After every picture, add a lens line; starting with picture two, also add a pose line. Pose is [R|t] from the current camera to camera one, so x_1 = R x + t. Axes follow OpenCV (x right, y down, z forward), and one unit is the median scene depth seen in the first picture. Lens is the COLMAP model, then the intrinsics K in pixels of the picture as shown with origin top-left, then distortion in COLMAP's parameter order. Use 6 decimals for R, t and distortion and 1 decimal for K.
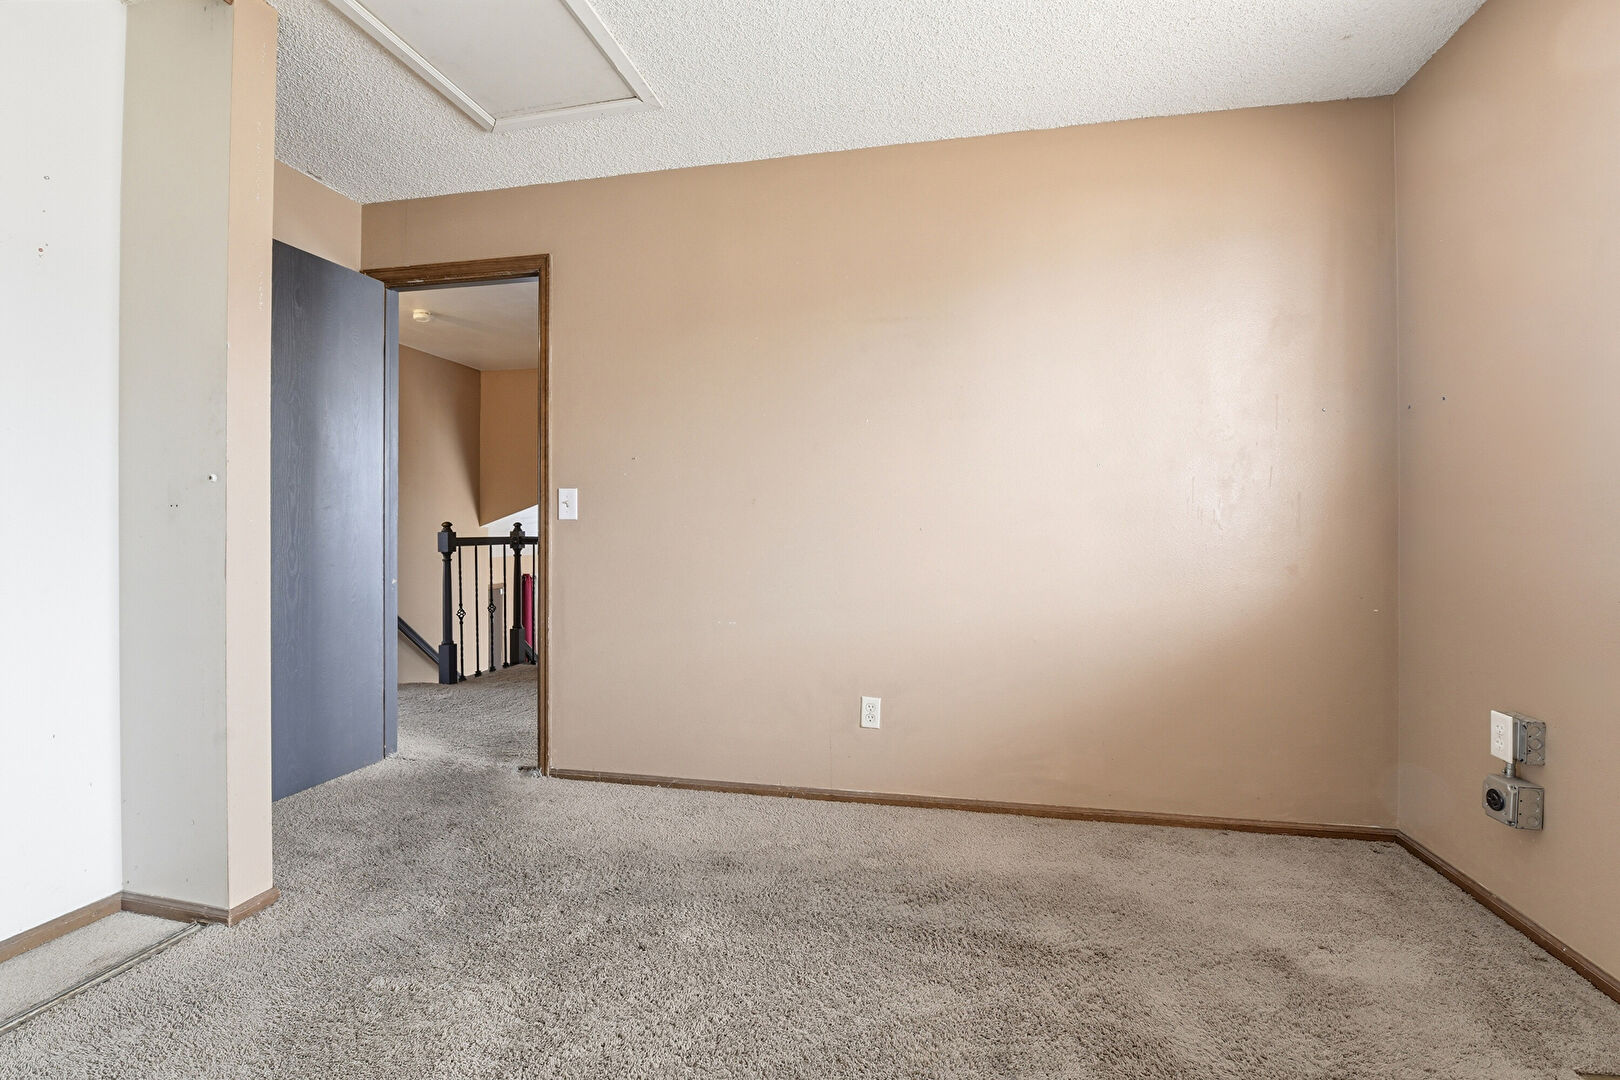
lens RADIAL K [[723.9, 0, 806.3], [0, 723.9, 517.3], [0, 0, 1]] dist [-0.000175, -0.011680]
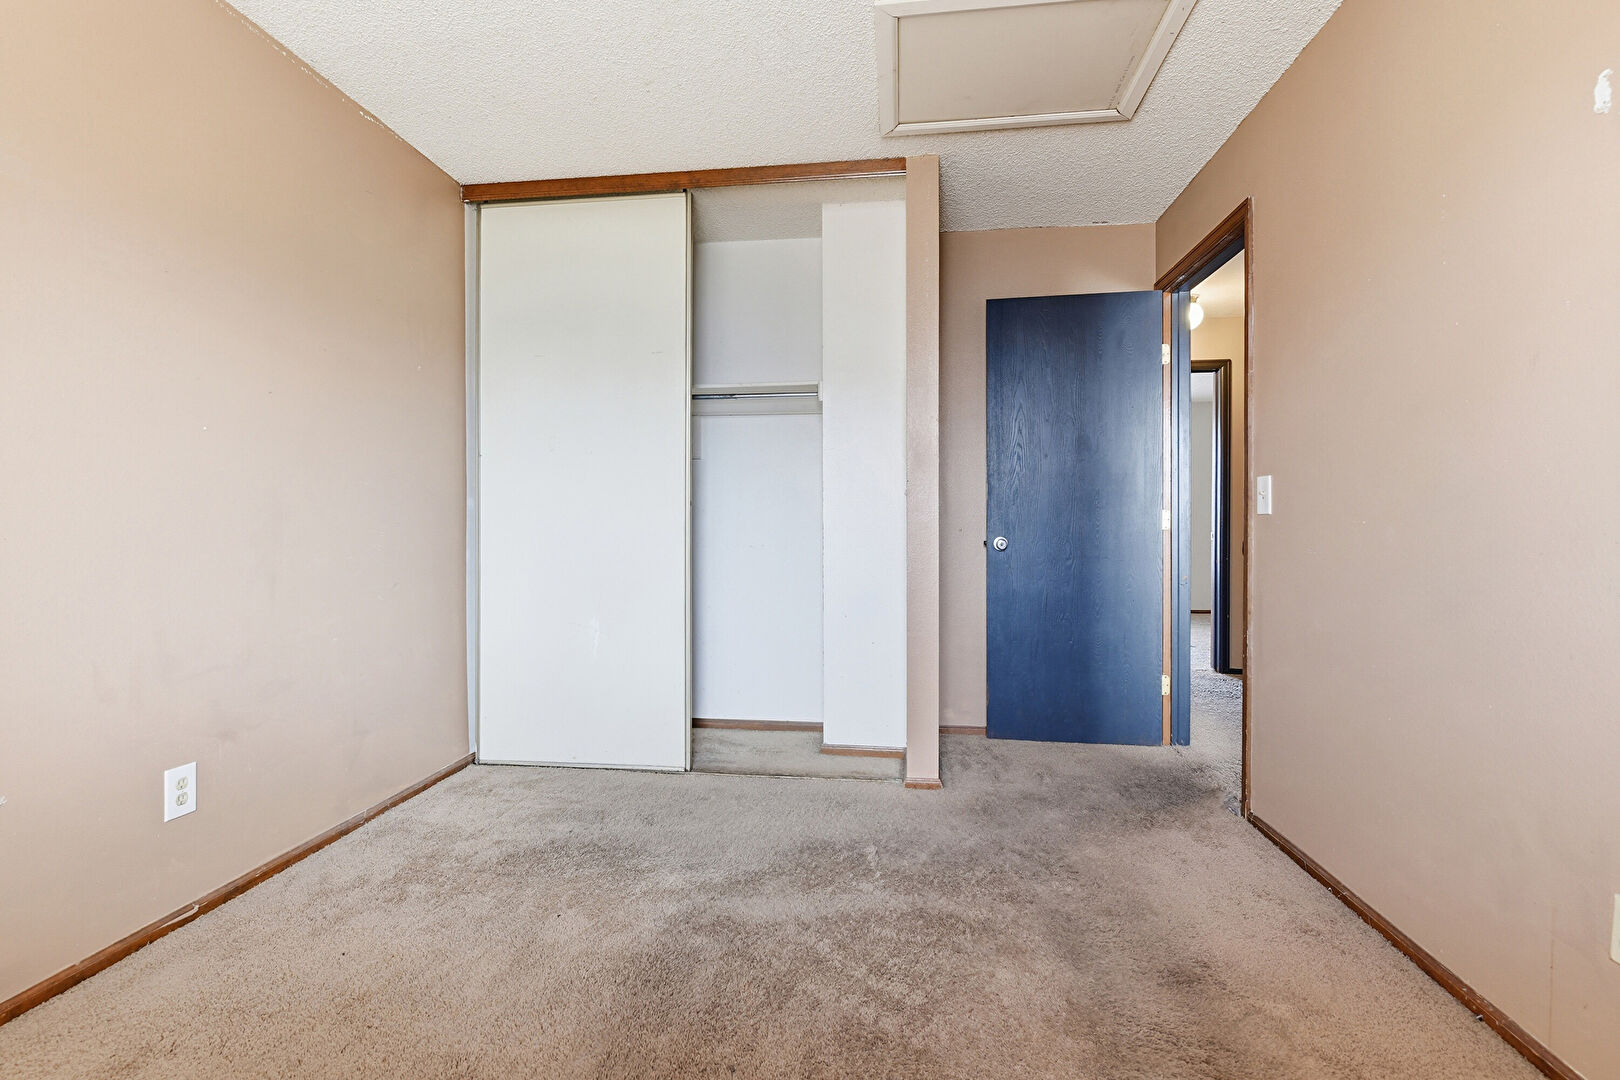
lens RADIAL K [[715.1, 0, 811.2], [0, 715.1, 528.9], [0, 0, 1]] dist [0.000264, -0.011266]
pose [[0.092664, 0.004104, -0.995689, 0.559588], [0.011569, 0.999920, 0.005198, 0.010937], [0.995630, -0.012001, 0.092609, 0.550965]]
